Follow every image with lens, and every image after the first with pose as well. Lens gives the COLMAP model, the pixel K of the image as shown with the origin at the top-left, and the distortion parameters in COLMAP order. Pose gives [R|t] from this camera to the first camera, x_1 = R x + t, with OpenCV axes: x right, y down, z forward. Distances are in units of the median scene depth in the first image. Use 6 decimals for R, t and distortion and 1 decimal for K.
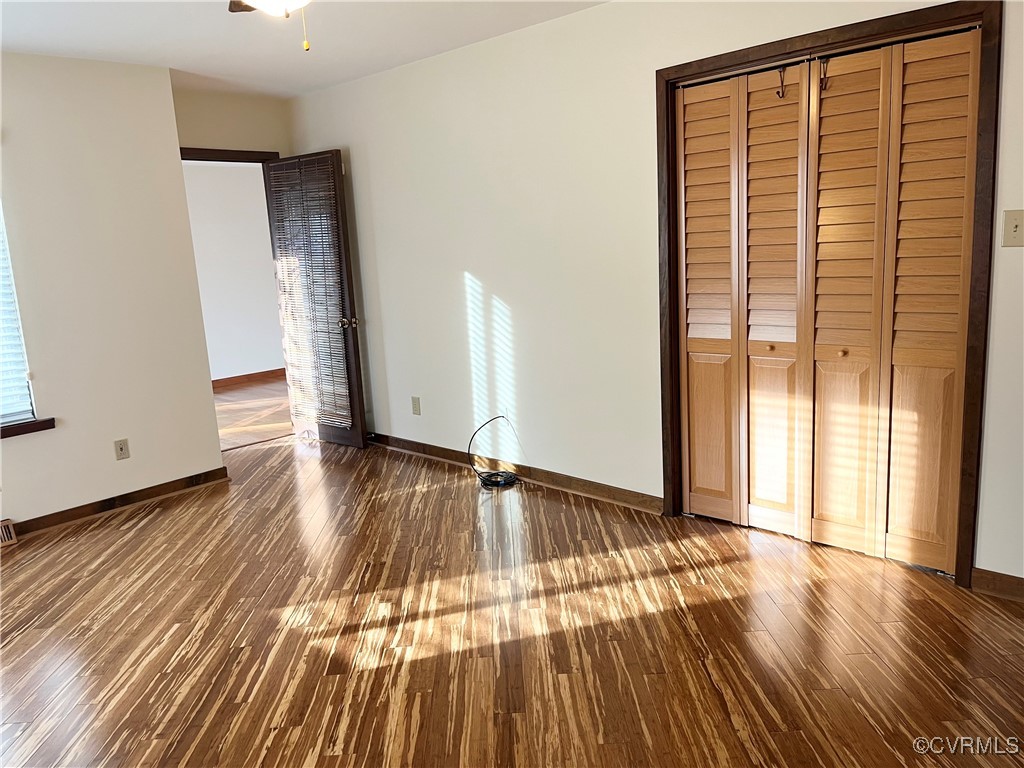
lens RADIAL K [[773.0, 0, 505.8], [0, 773.0, 378.9], [0, 0, 1]] dist [0.074626, -0.102203]
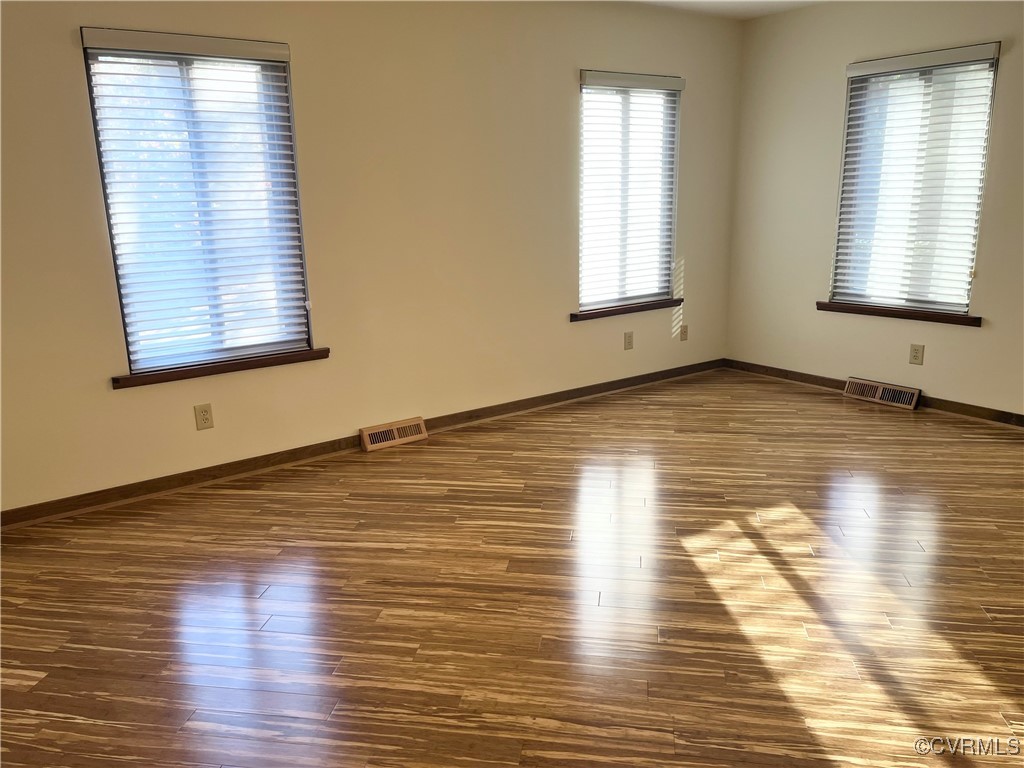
lens RADIAL K [[773.0, 0, 505.8], [0, 773.0, 378.9], [0, 0, 1]] dist [0.074626, -0.102203]
pose [[-0.191123, 0.296756, -0.935632, 0.802434], [-0.137824, 0.935647, 0.324914, -0.183350], [0.971842, 0.191051, -0.137923, 0.761670]]
